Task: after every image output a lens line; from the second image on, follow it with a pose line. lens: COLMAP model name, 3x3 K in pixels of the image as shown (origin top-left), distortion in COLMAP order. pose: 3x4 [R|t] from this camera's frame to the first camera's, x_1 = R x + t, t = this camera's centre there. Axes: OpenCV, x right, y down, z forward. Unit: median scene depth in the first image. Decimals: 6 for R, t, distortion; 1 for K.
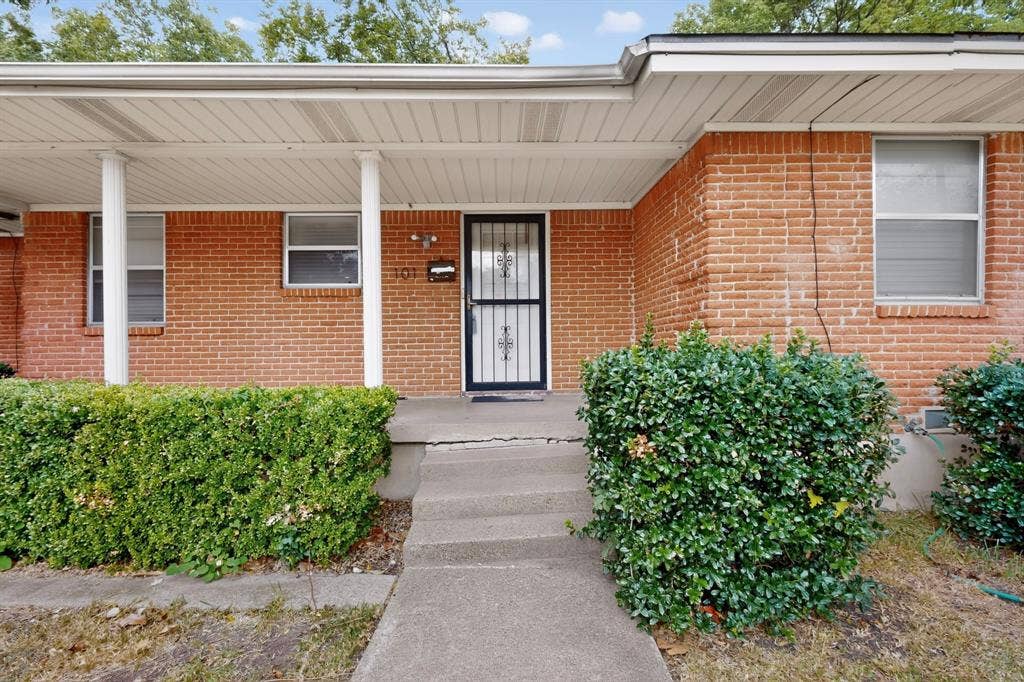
lens RADIAL K [[451.5, 0, 510.3], [0, 451.5, 345.4], [0, 0, 1]] dist [-0.004855, -0.000294]
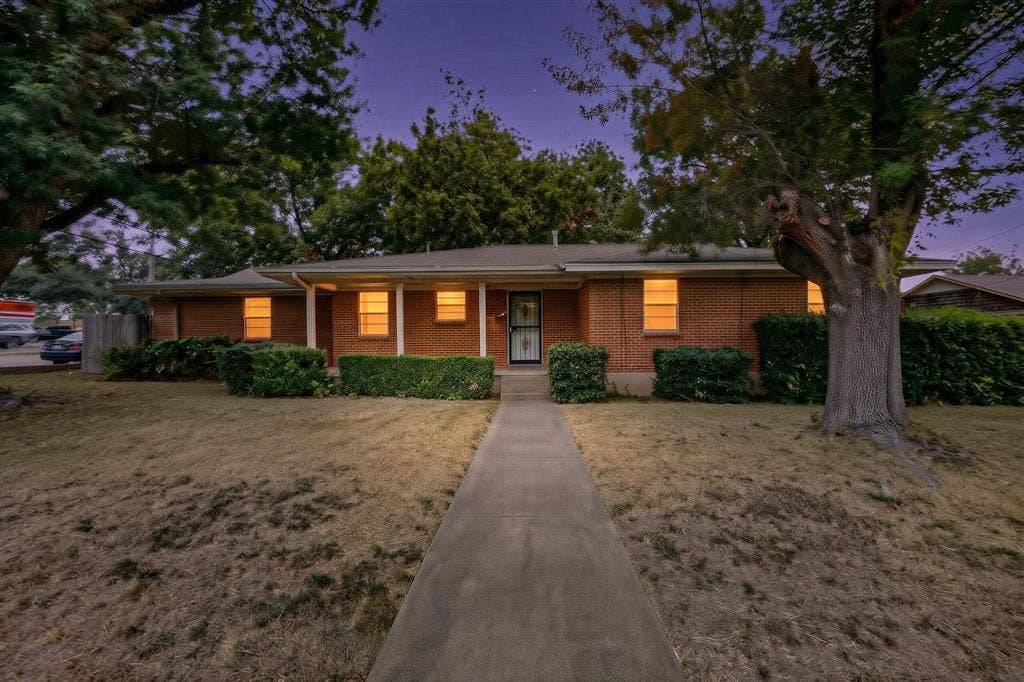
lens RADIAL K [[451.5, 0, 510.3], [0, 451.5, 345.4], [0, 0, 1]] dist [-0.004855, -0.000294]
pose [[0.999245, 0.011315, -0.037178, -0.001335], [-0.011580, 0.999909, -0.006918, 0.020101], [0.037097, 0.007343, 0.999285, -1.454375]]
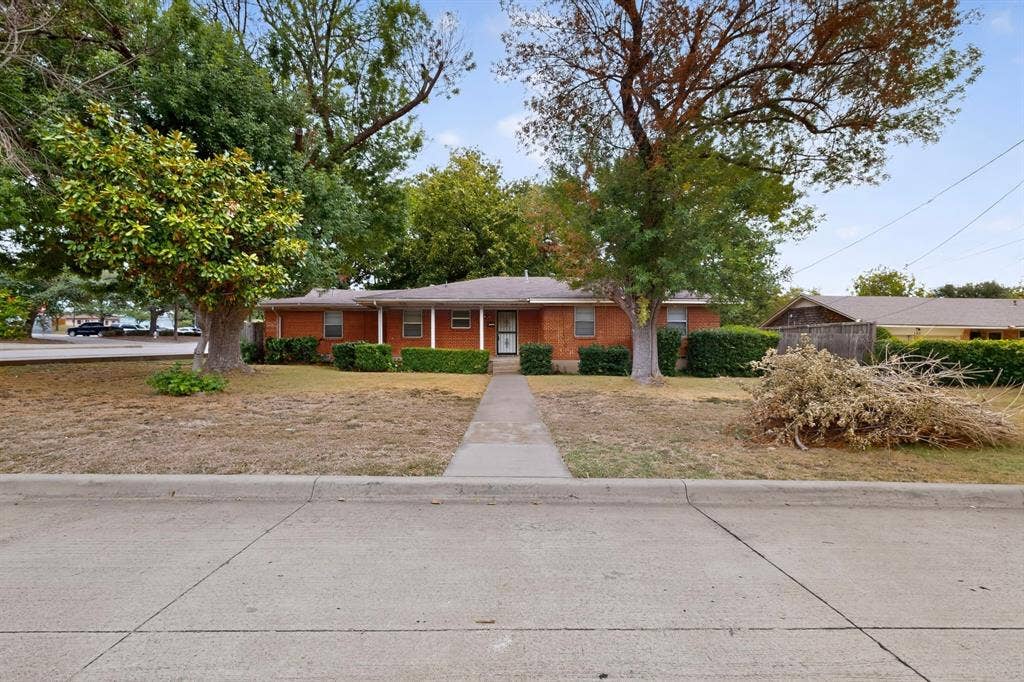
lens RADIAL K [[451.5, 0, 510.3], [0, 451.5, 345.4], [0, 0, 1]] dist [-0.004855, -0.000294]
pose [[0.999628, 0.020885, 0.017520, -0.047704], [-0.020901, 0.999781, 0.000721, 0.013140], [-0.017501, -0.001087, 0.999846, -2.956842]]
